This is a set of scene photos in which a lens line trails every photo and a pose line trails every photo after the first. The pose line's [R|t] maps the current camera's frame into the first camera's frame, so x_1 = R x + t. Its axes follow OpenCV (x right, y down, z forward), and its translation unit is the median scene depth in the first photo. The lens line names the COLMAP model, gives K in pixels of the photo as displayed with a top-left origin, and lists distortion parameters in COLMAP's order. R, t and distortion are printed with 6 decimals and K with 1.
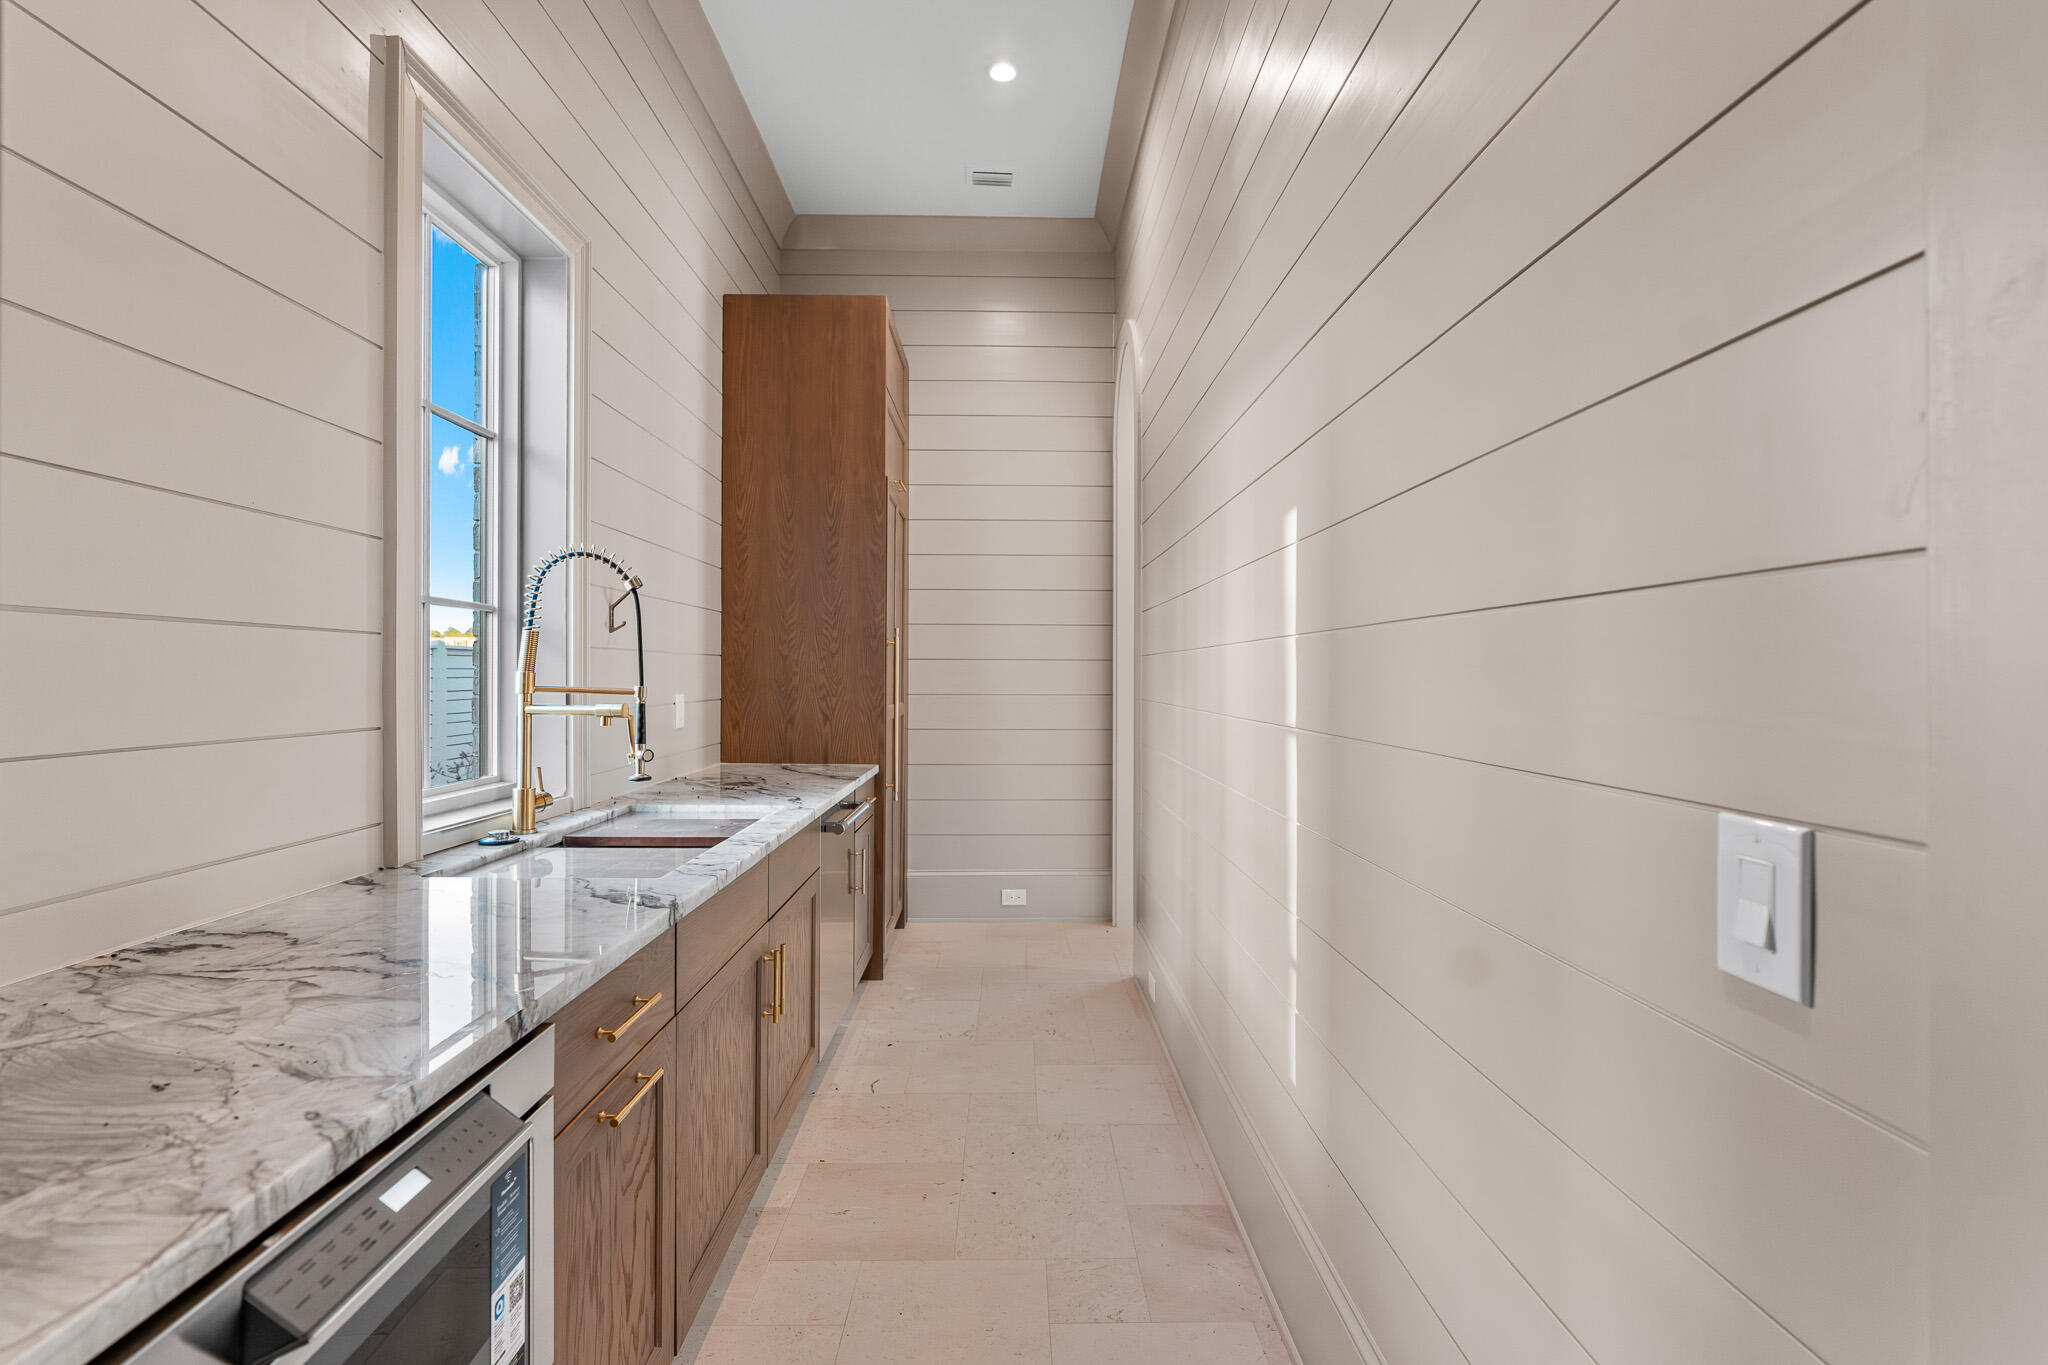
lens RADIAL K [[928.3, 0, 1025.5], [0, 928.3, 672.1], [0, 0, 1]] dist [-0.015813, 0.005881]
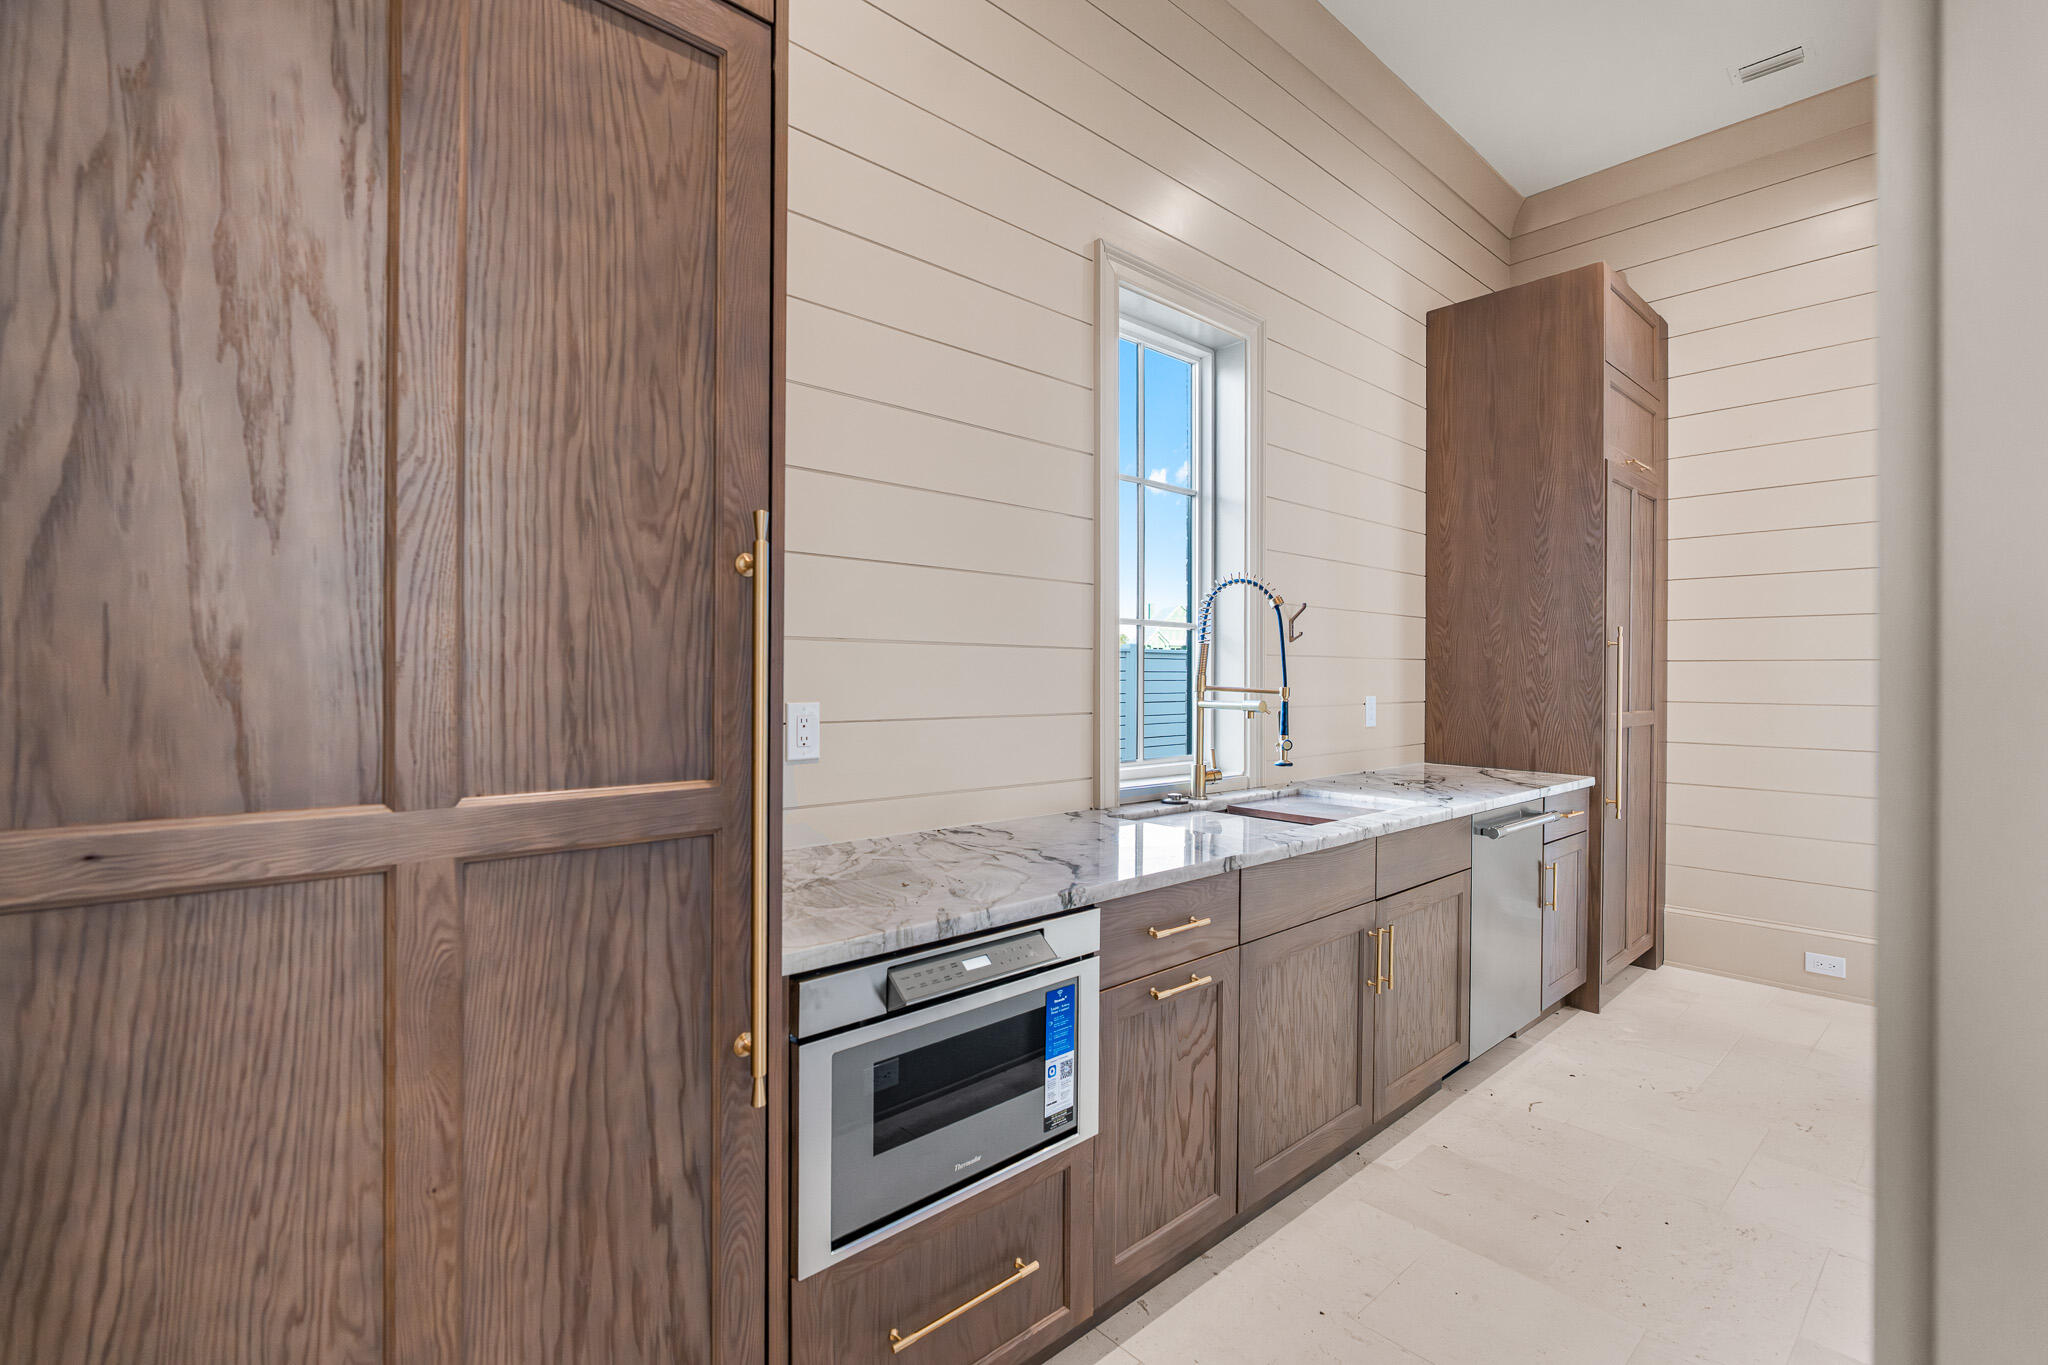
lens RADIAL K [[919.3, 0, 1011.1], [0, 919.3, 676.1], [0, 0, 1]] dist [-0.009262, 0.001134]
pose [[0.650845, 0.000757, -0.759210, 0.238586], [-0.001032, 0.999999, 0.000113, 0.001394], [0.759210, 0.000710, 0.650846, -0.037035]]
